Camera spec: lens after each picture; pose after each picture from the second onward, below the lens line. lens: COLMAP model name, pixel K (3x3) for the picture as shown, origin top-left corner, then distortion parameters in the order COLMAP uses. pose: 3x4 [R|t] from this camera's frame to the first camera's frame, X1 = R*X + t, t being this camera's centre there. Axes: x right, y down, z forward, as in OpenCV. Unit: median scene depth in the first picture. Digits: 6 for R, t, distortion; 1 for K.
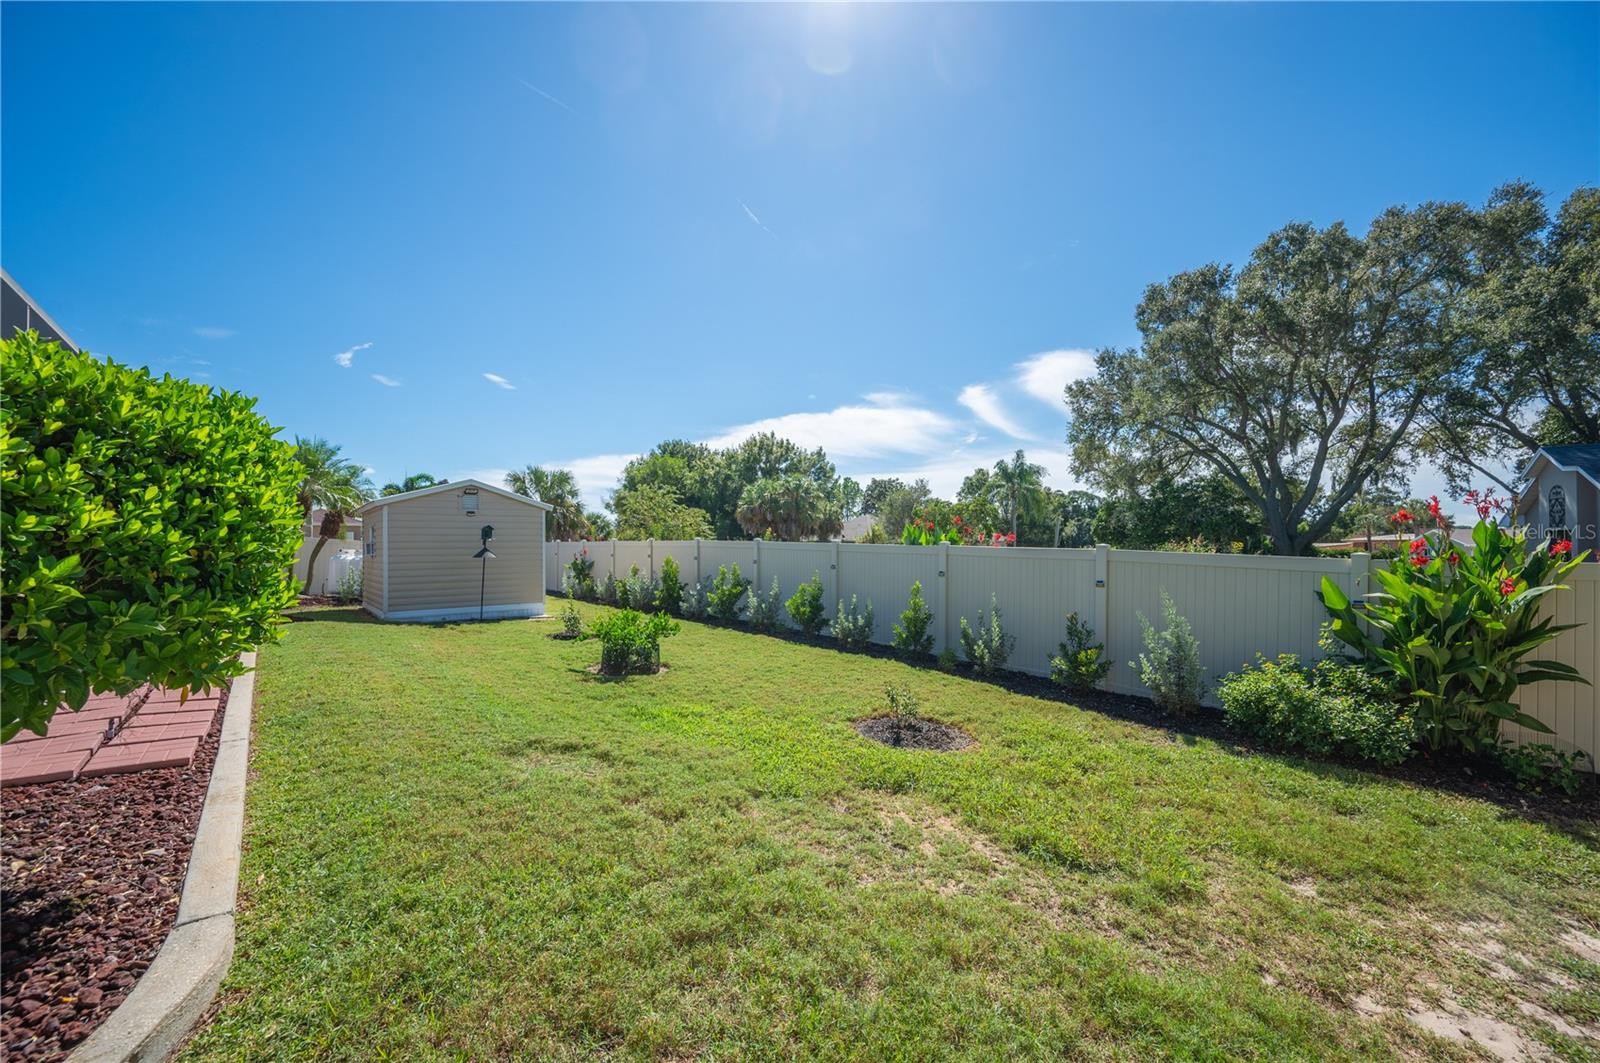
lens RADIAL K [[632.6, 0, 802.4], [0, 632.6, 538.8], [0, 0, 1]] dist [-0.000661, 0.000014]
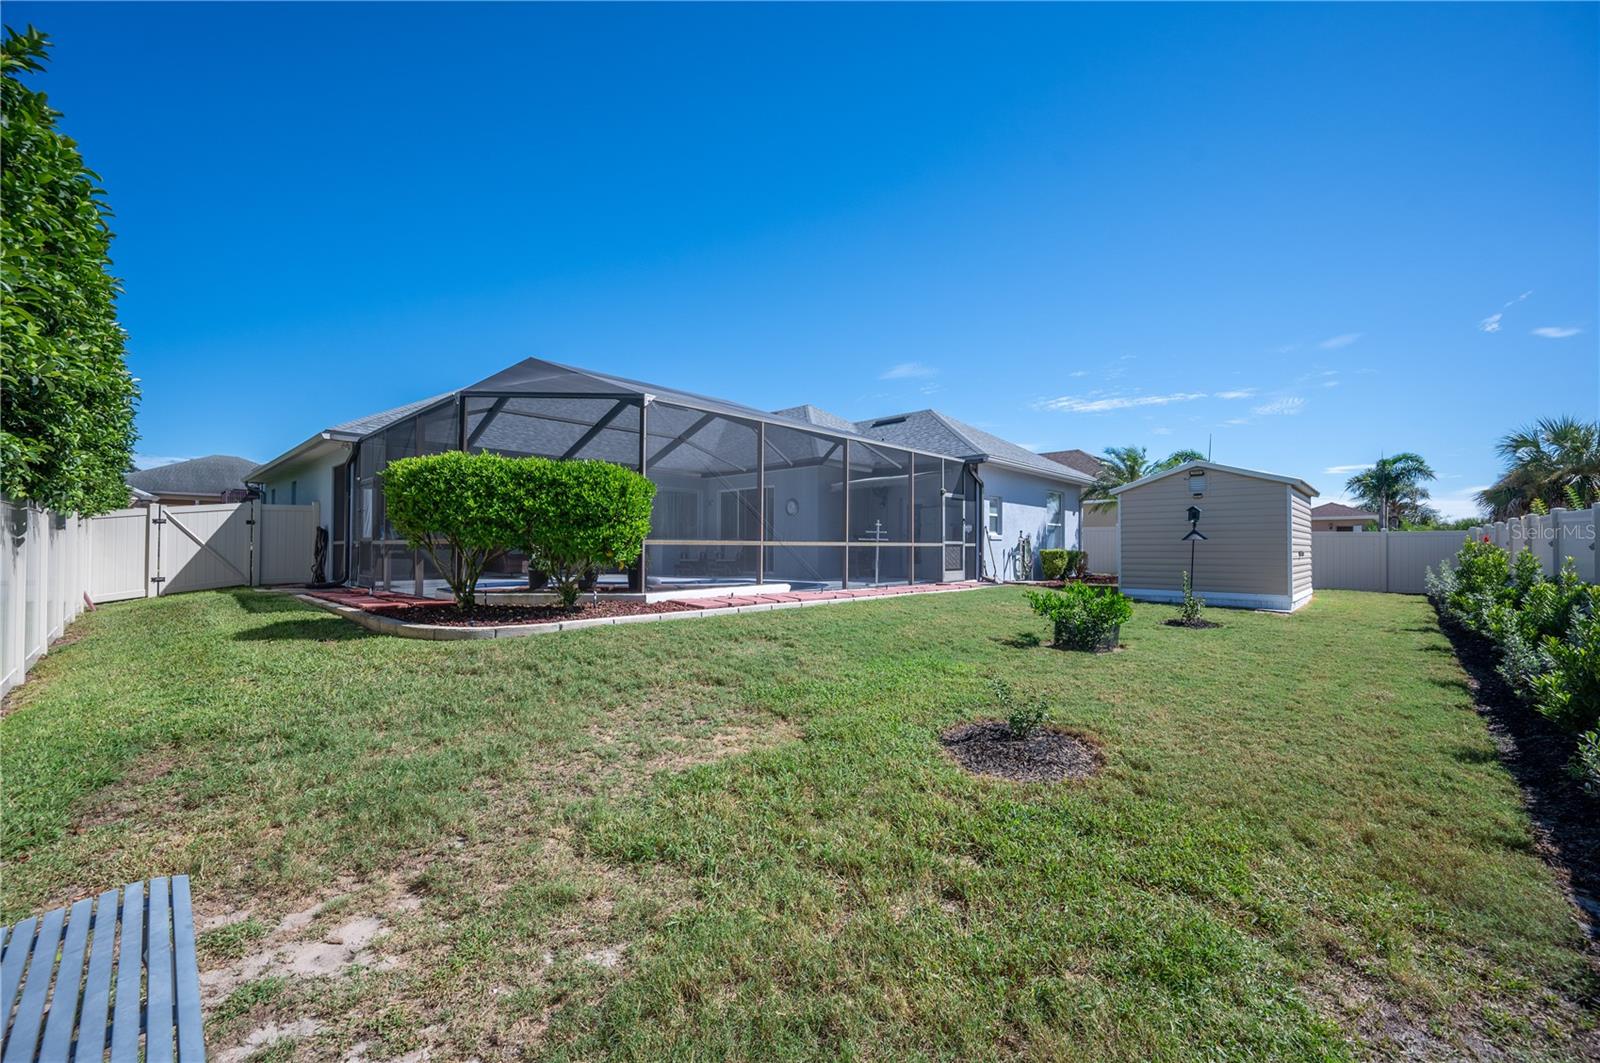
lens RADIAL K [[632.6, 0, 802.7], [0, 632.6, 533.6], [0, 0, 1]] dist [-0.000661, 0.000014]
pose [[0.094972, -0.013492, -0.995388, 2.005440], [0.004072, 0.999905, -0.013165, 0.145834], [0.995472, -0.002803, 0.095018, 1.547814]]
